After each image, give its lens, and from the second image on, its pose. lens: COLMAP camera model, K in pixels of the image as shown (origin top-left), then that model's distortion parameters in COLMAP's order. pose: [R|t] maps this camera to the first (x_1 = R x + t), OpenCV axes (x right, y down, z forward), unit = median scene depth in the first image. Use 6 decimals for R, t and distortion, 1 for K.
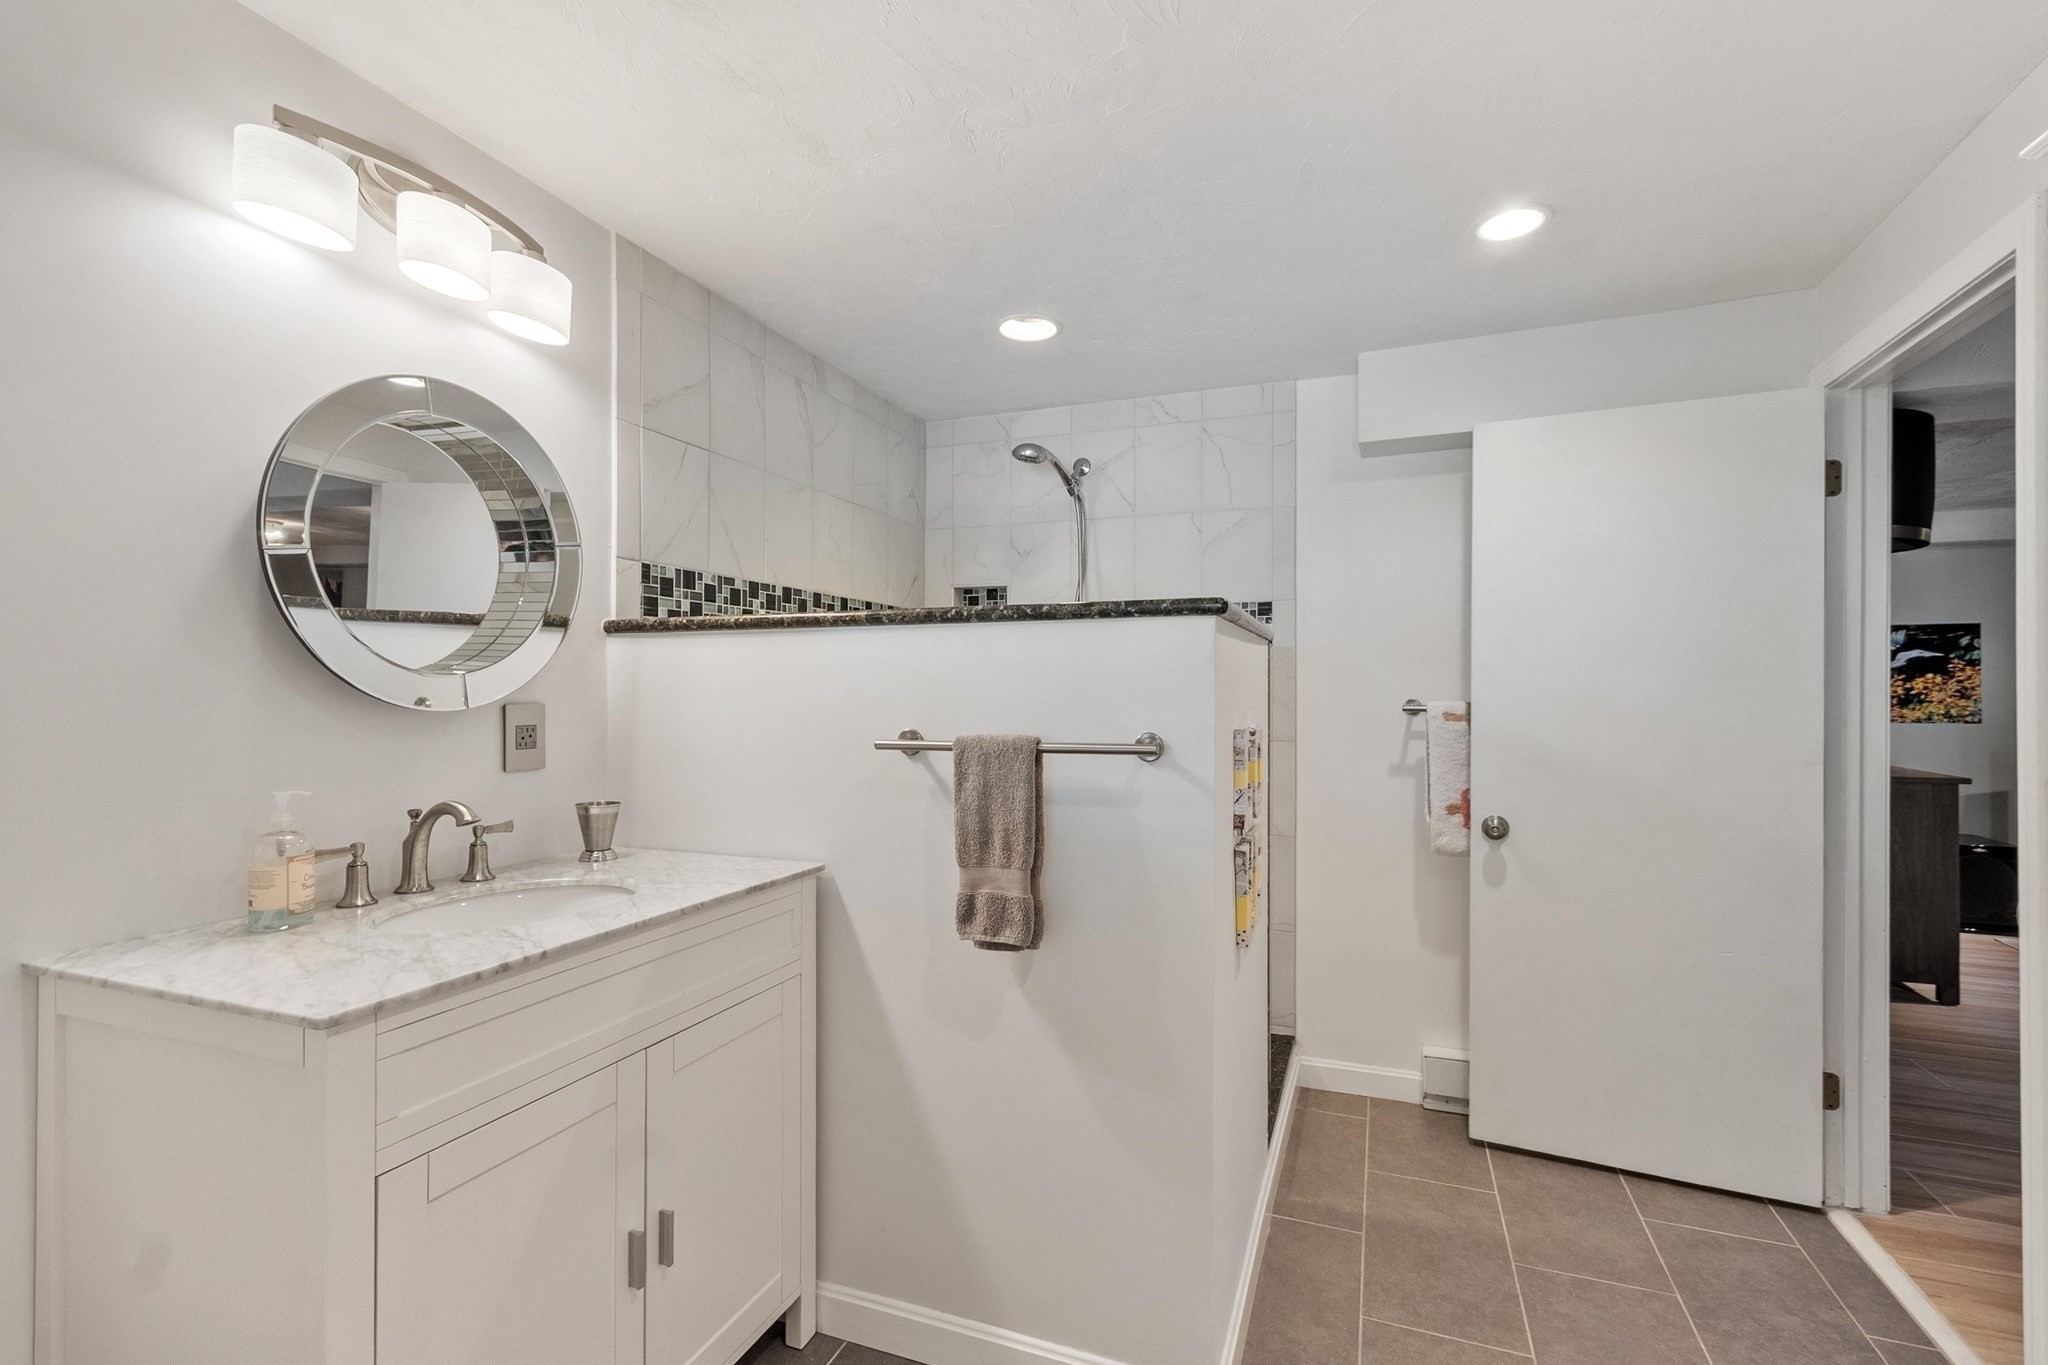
lens RADIAL K [[887.2, 0, 1025.4], [0, 887.2, 689.6], [0, 0, 1]] dist [0.000918, 0.000574]
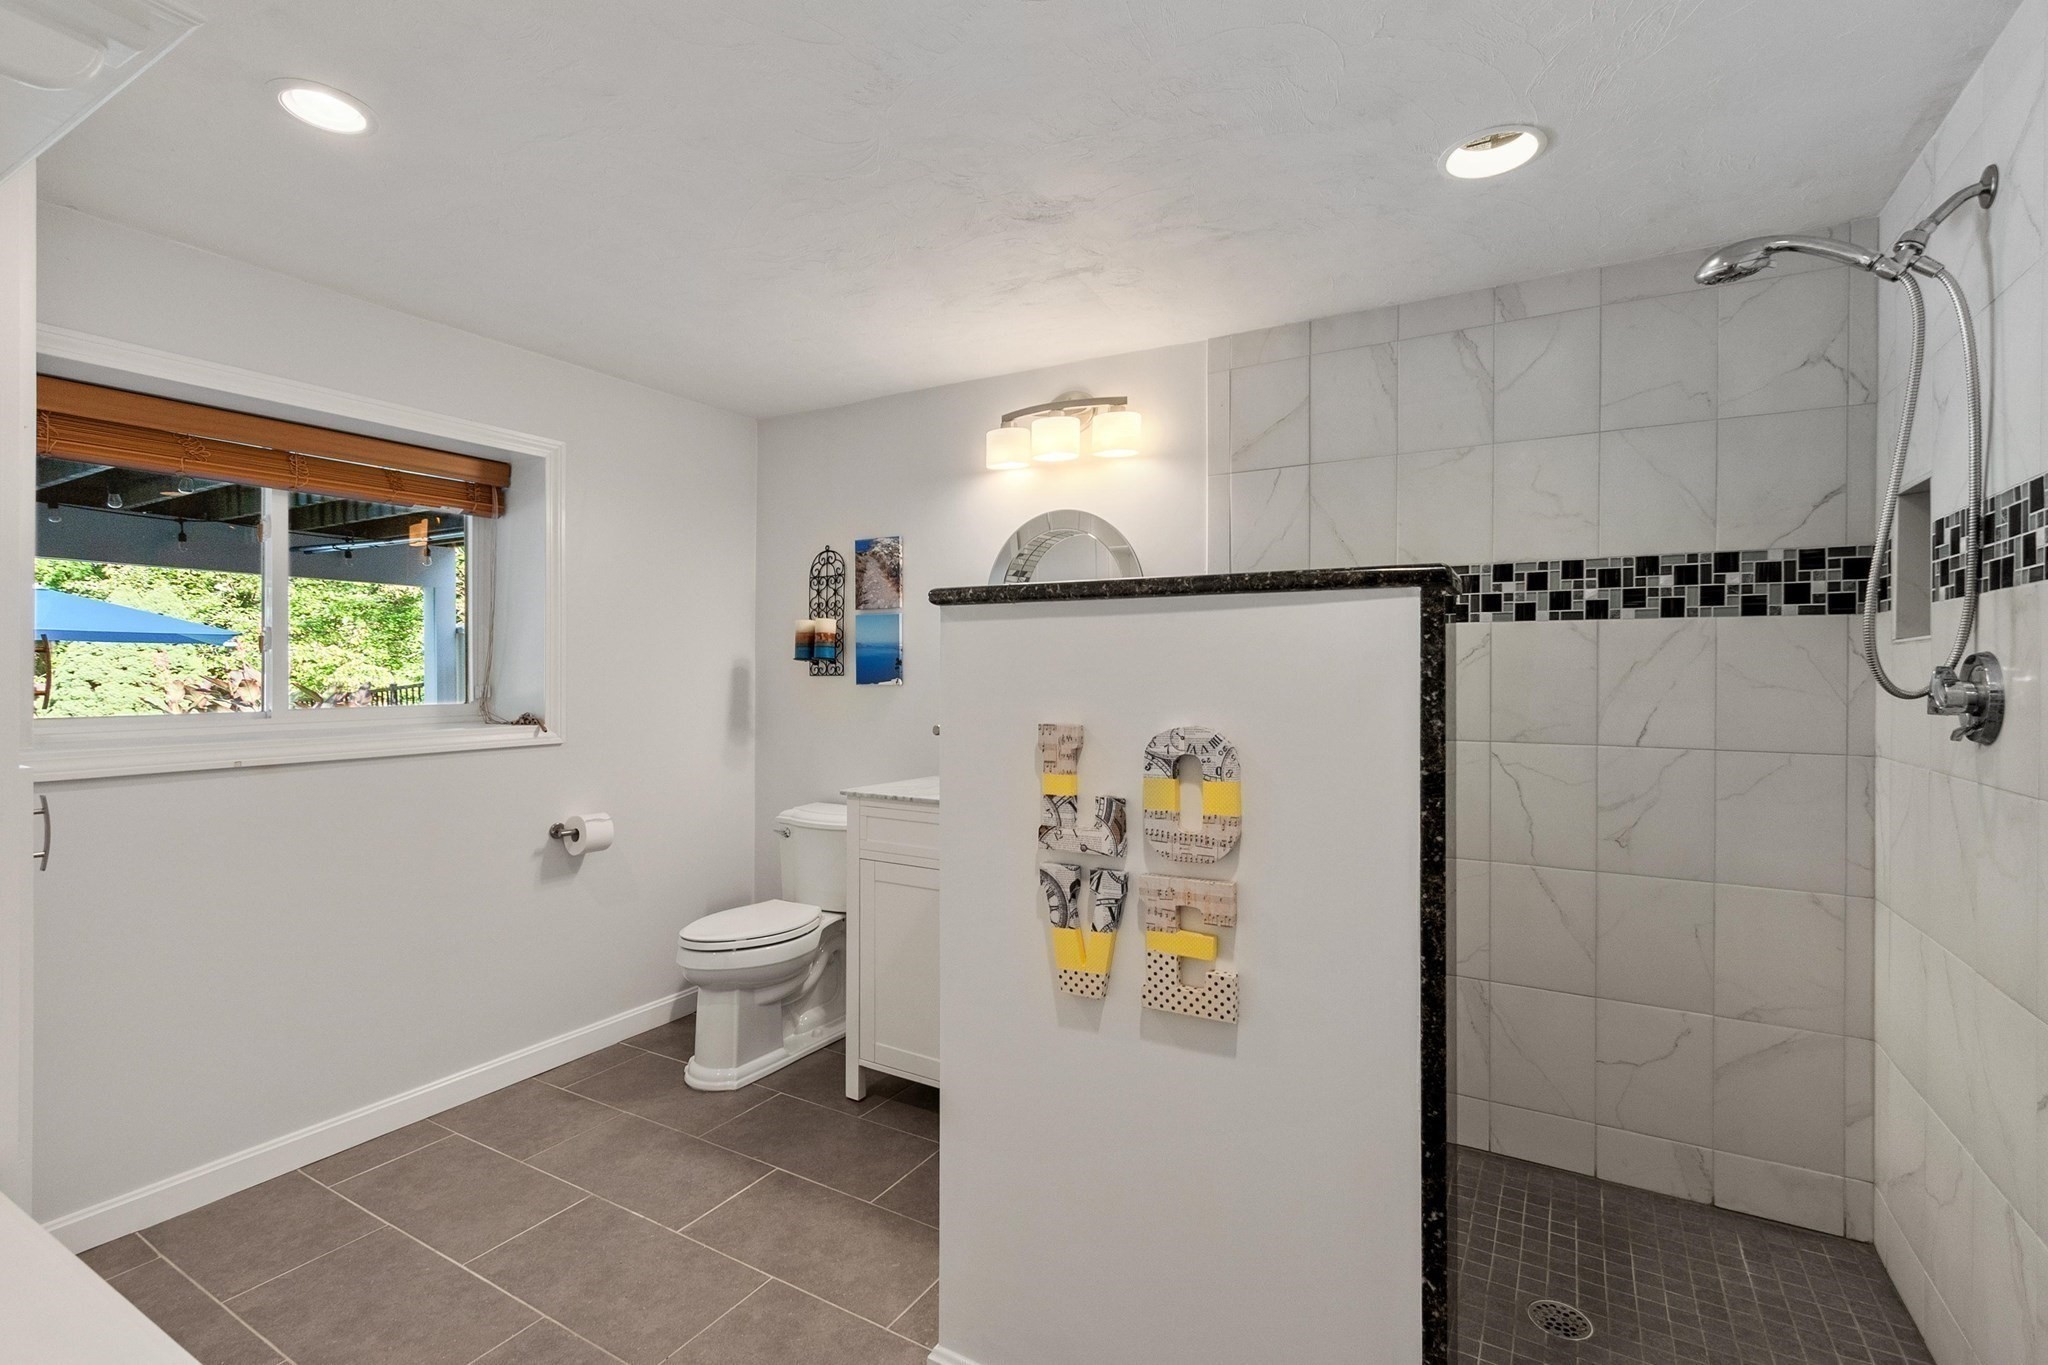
lens RADIAL K [[887.2, 0, 1022.2], [0, 887.2, 676.4], [0, 0, 1]] dist [0.000918, 0.000574]
pose [[-0.130896, -0.001911, -0.991394, 0.682718], [-0.002017, 0.999997, -0.001661, 0.000551], [0.991394, 0.001782, -0.130900, 0.673737]]
